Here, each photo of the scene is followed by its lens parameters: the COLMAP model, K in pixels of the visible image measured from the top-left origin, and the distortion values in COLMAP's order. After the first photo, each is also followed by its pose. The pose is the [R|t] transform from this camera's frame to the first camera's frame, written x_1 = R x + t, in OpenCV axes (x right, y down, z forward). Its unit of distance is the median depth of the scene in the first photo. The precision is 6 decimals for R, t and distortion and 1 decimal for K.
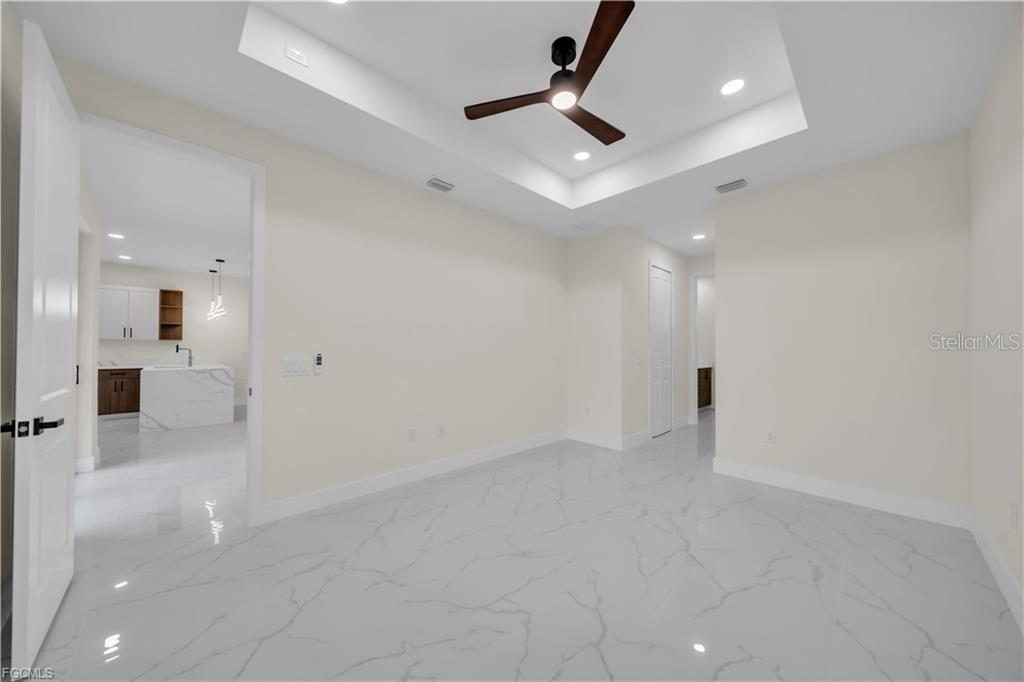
lens RADIAL K [[354.4, 0, 519.0], [0, 354.4, 343.8], [0, 0, 1]] dist [-0.002922, -0.000685]
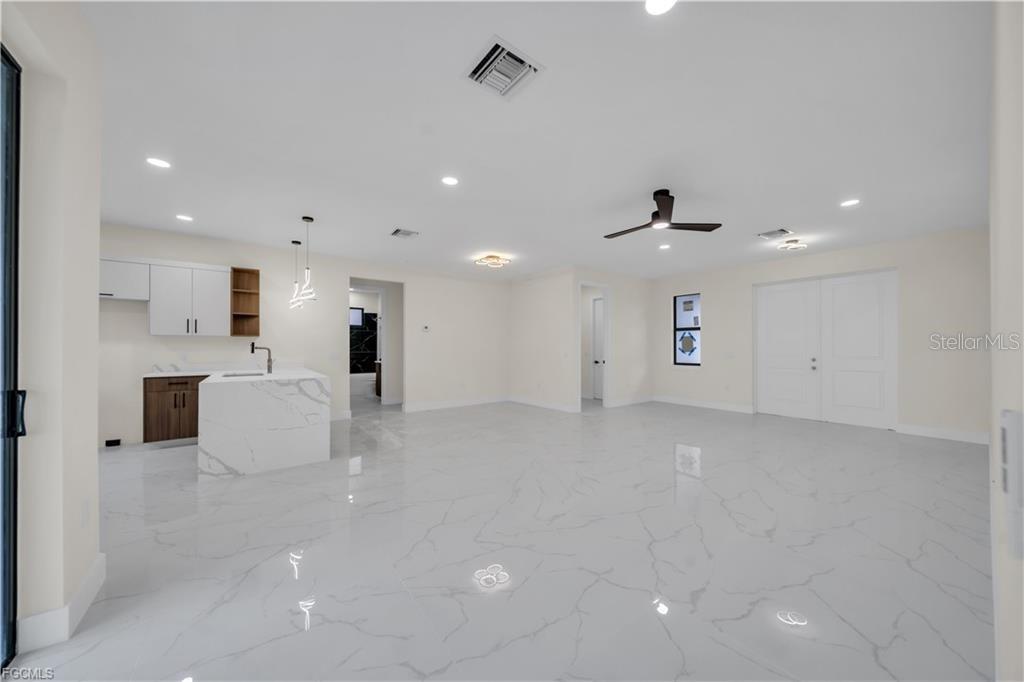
lens RADIAL K [[354.4, 0, 515.3], [0, 354.4, 347.4], [0, 0, 1]] dist [-0.002922, -0.000685]
pose [[0.990633, -0.000463, -0.136554, -0.365147], [0.001642, 0.999962, 0.008519, 0.007843], [0.136545, -0.008664, 0.990596, 0.385842]]
